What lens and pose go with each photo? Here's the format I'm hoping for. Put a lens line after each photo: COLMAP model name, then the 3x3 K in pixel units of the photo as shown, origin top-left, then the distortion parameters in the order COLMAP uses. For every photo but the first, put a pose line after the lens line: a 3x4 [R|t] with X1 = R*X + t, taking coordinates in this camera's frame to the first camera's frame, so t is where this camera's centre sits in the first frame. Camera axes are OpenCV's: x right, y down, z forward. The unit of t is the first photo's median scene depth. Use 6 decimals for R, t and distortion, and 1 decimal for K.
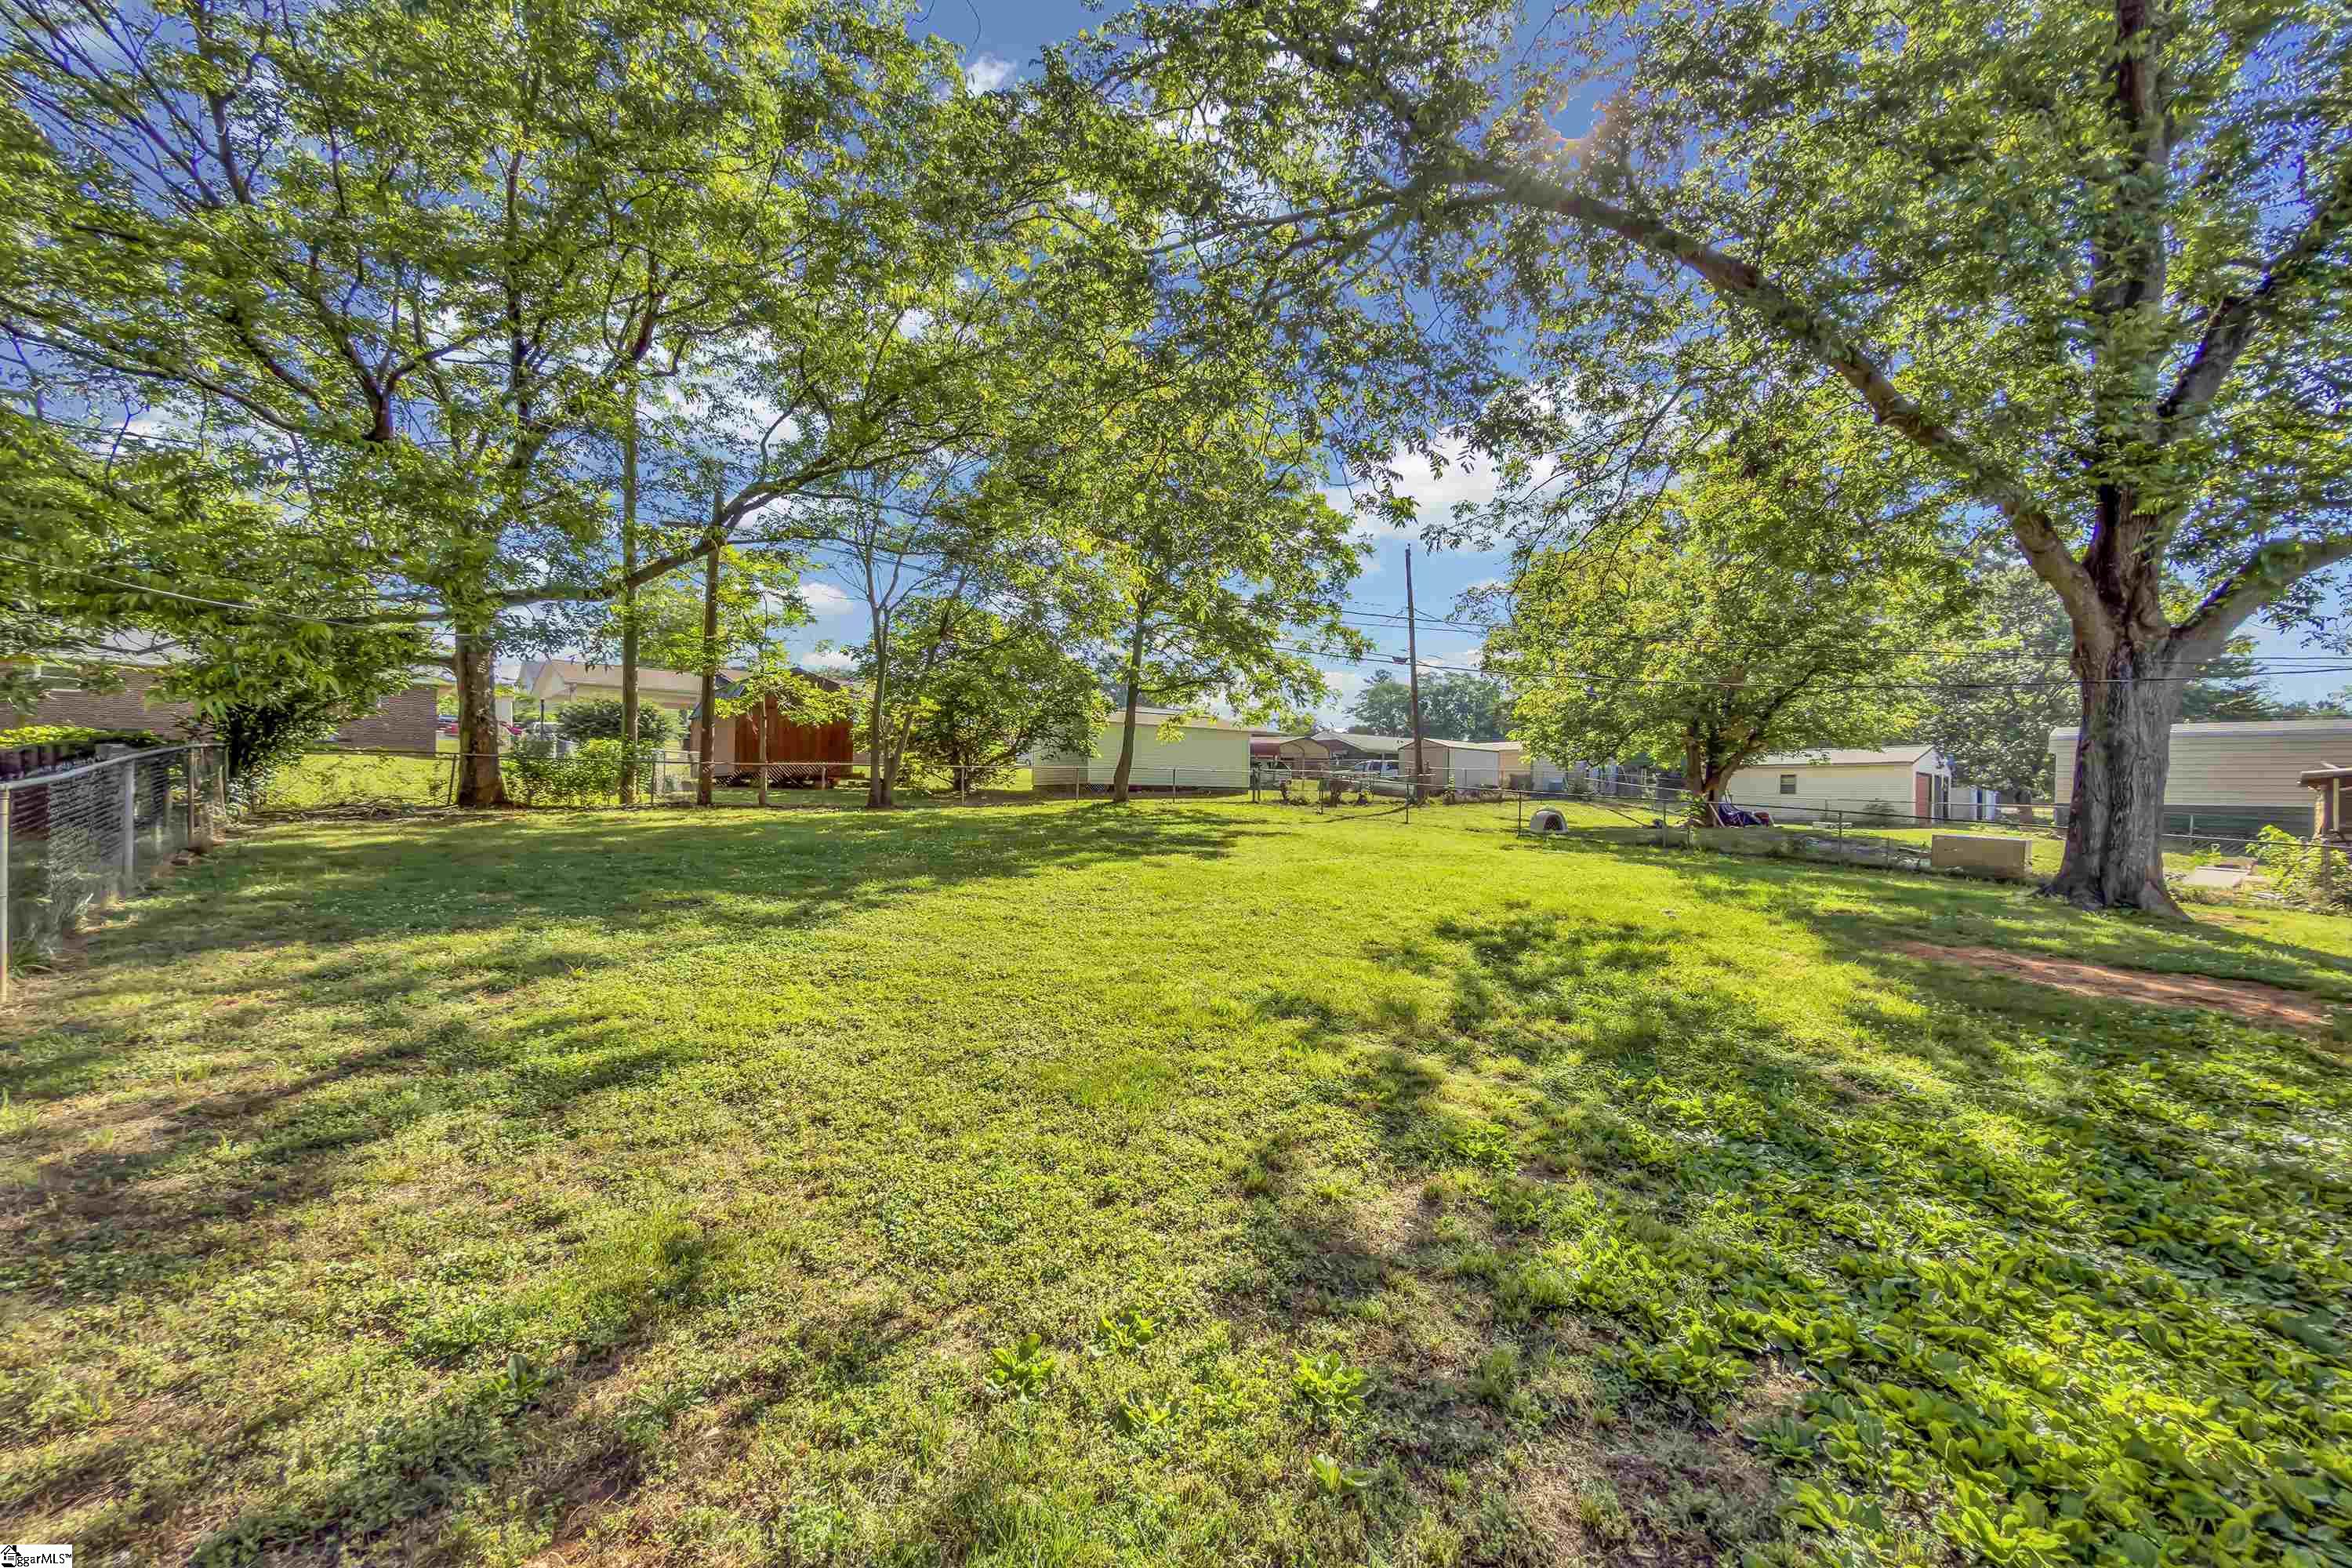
lens RADIAL K [[937.1, 0, 1171.9], [0, 937.1, 788.7], [0, 0, 1]] dist [0.000808, 0.000343]
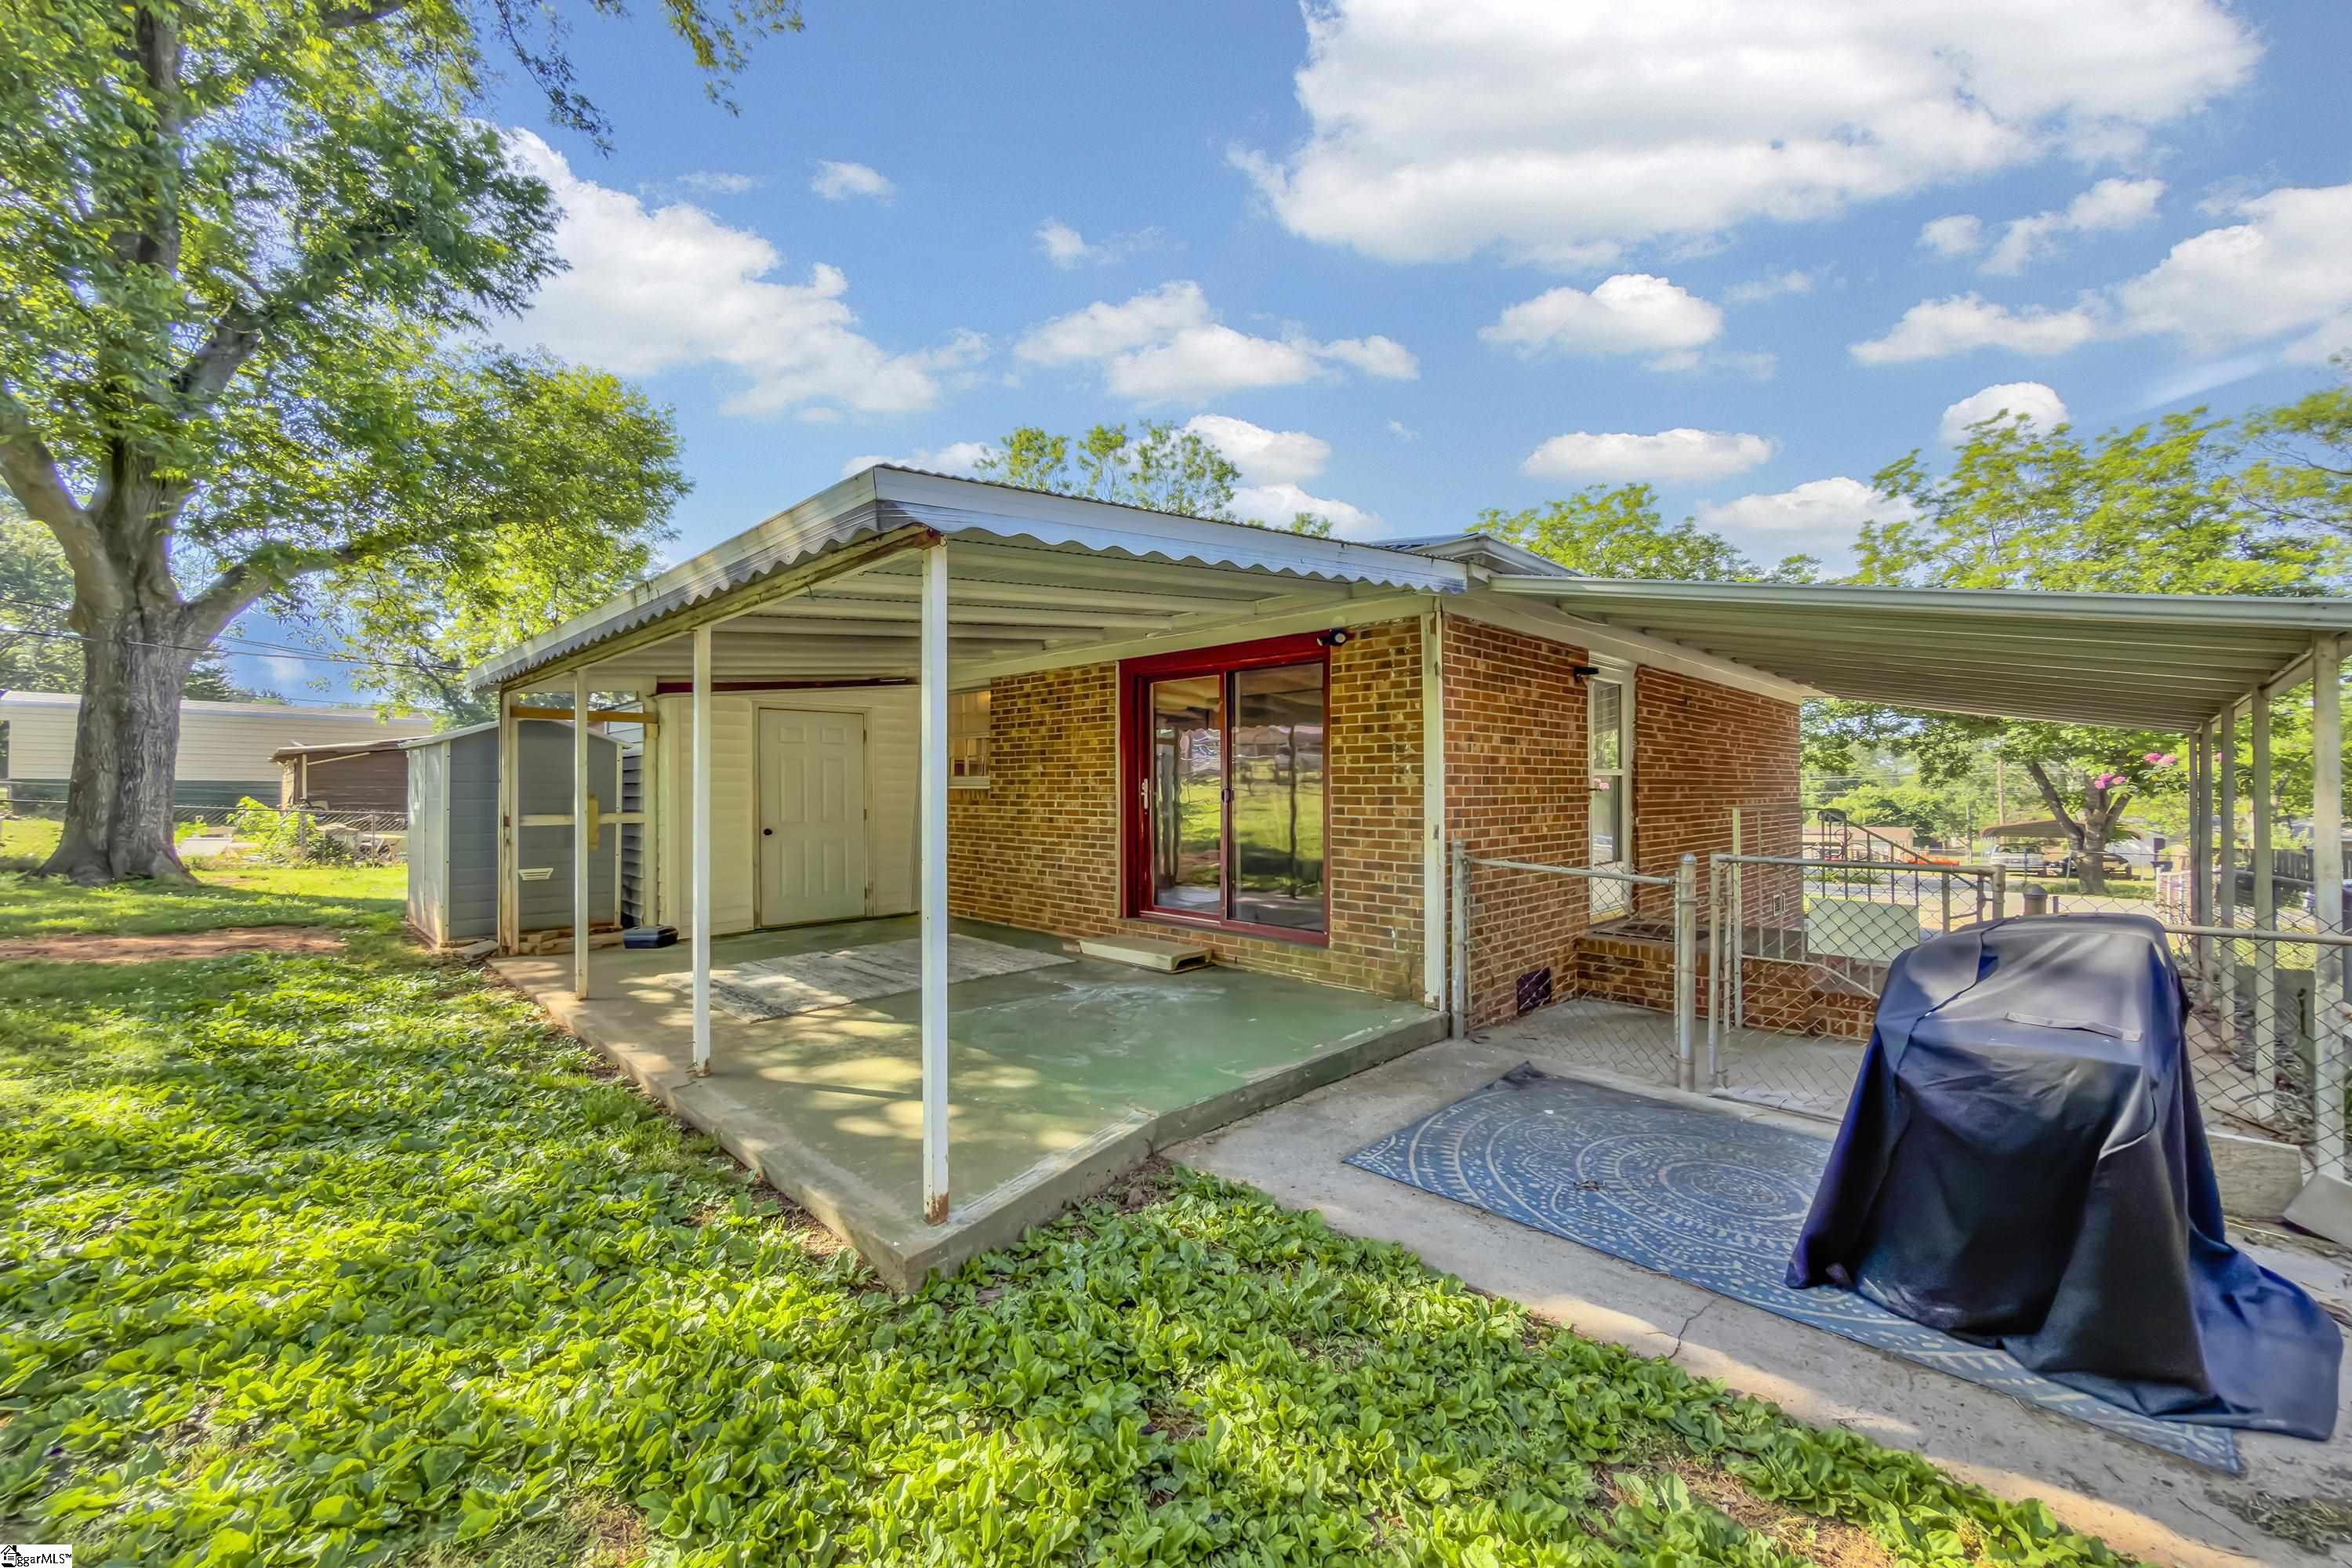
lens RADIAL K [[937.1, 0, 1174.3], [0, 937.1, 776.9], [0, 0, 1]] dist [0.000808, 0.000343]
pose [[-0.076310, 0.000931, 0.997084, -0.113232], [-0.014667, 0.999890, -0.002056, 0.020841], [-0.996976, -0.014781, -0.076288, 0.012881]]
